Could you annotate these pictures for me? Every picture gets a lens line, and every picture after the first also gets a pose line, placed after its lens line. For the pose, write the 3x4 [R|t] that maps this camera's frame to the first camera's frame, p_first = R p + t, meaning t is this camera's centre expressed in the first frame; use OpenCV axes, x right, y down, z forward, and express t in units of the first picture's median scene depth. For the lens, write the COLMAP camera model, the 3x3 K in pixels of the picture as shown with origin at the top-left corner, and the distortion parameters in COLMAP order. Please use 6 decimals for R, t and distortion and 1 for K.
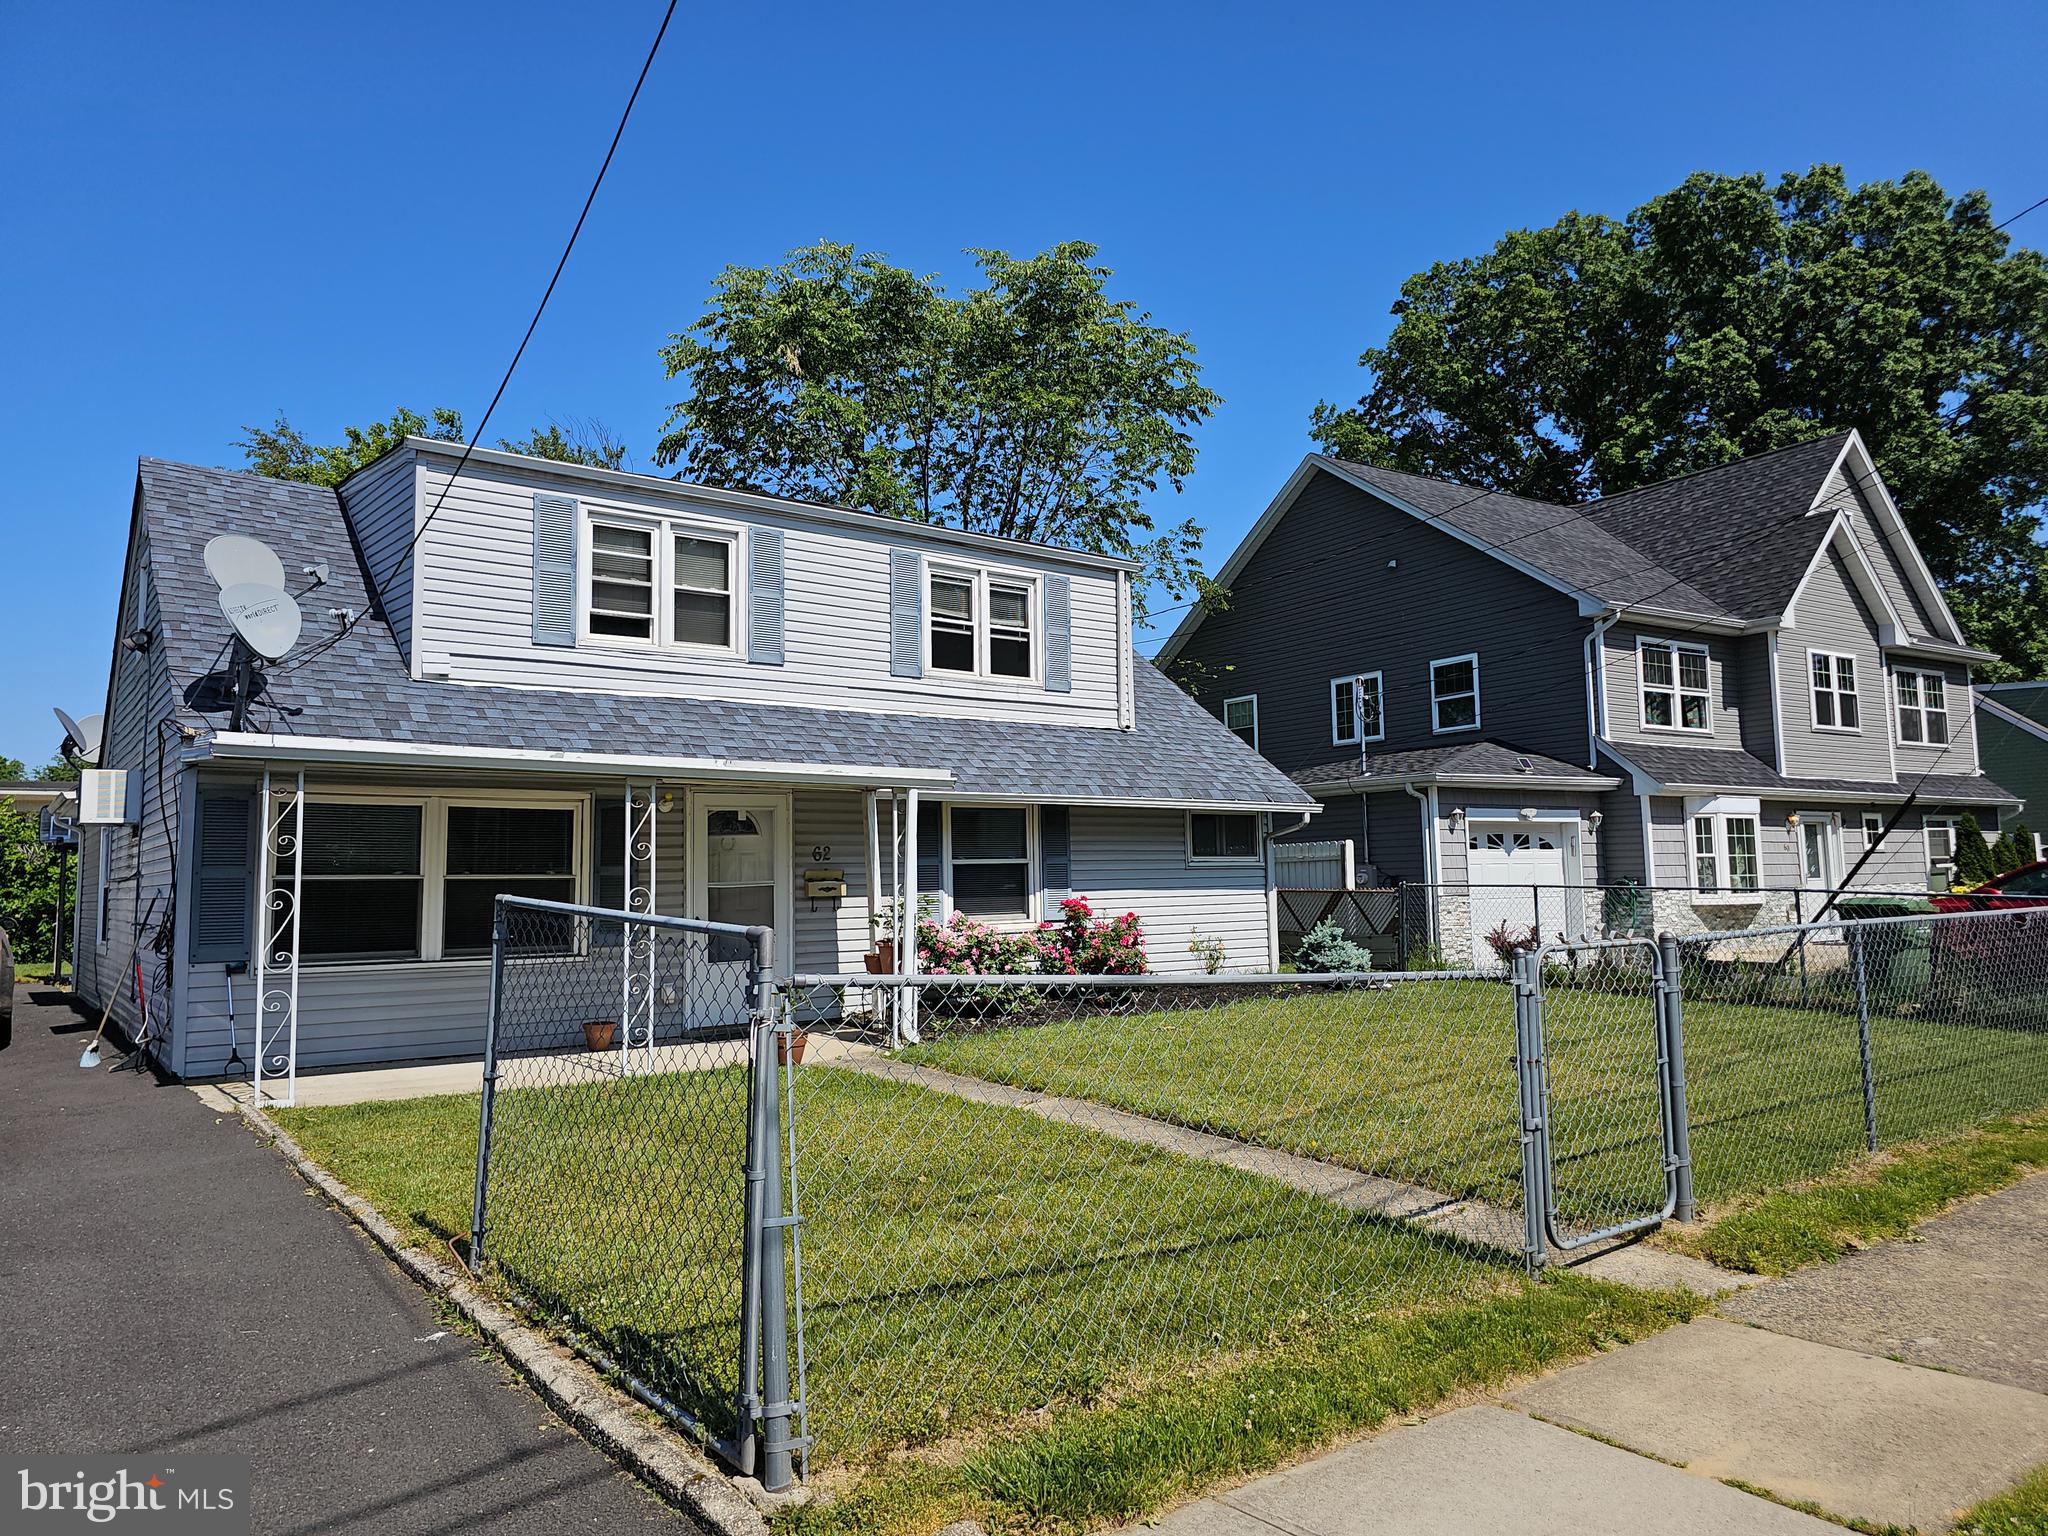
lens RADIAL K [[1368.4, 0, 1024.0], [0, 1368.4, 768.0], [0, 0, 1]] dist [0.180572, -0.286672]
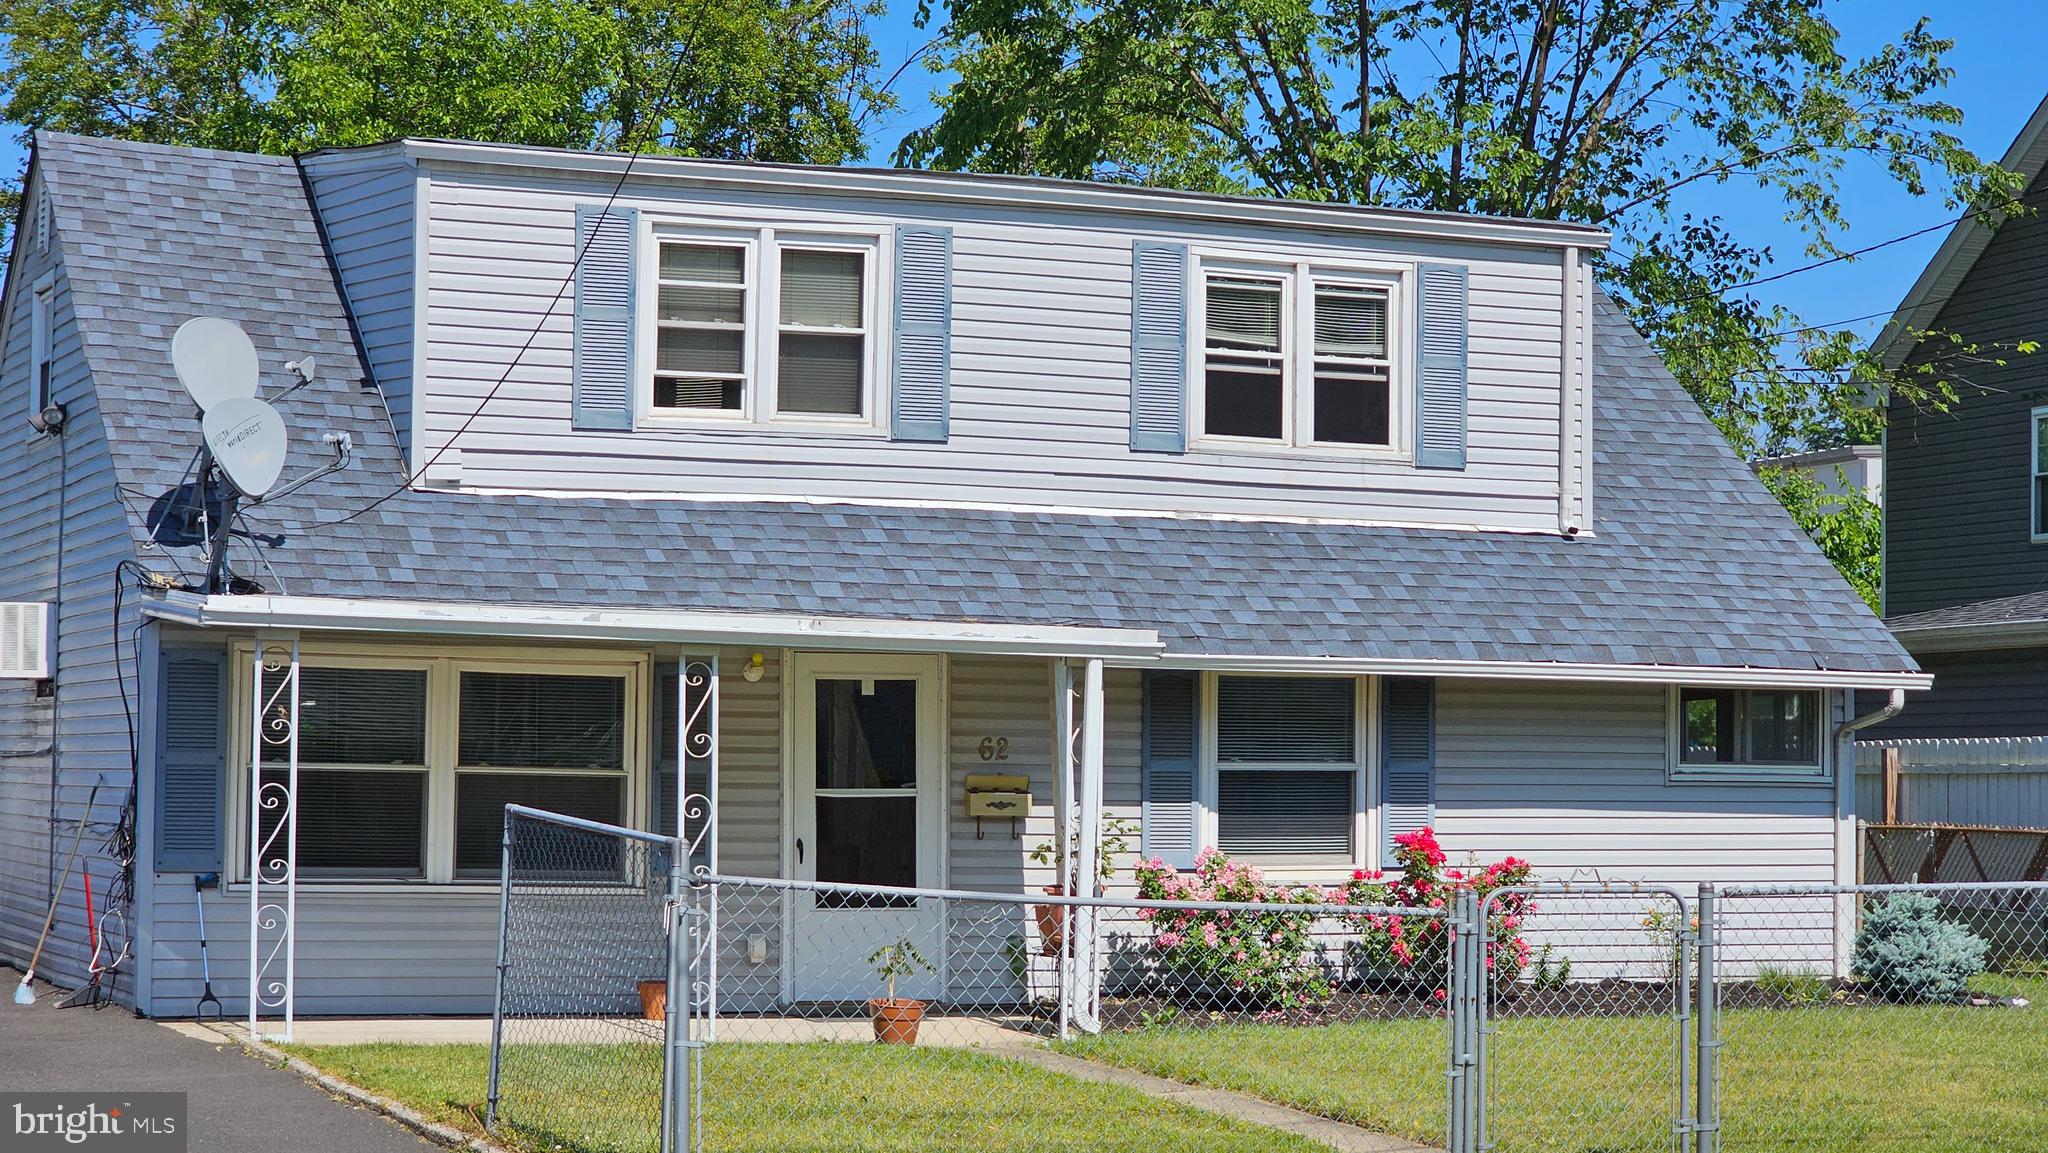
lens RADIAL K [[3993.4, 0, 1024.0], [0, 3993.4, 576.5], [0, 0, 1]] dist [-0.015769, 0.237225]
pose [[0.970115, 0.014700, -0.242201, 0.310350], [-0.006920, 0.999433, 0.032941, -0.077358], [0.242548, -0.030280, 0.969667, -0.777454]]
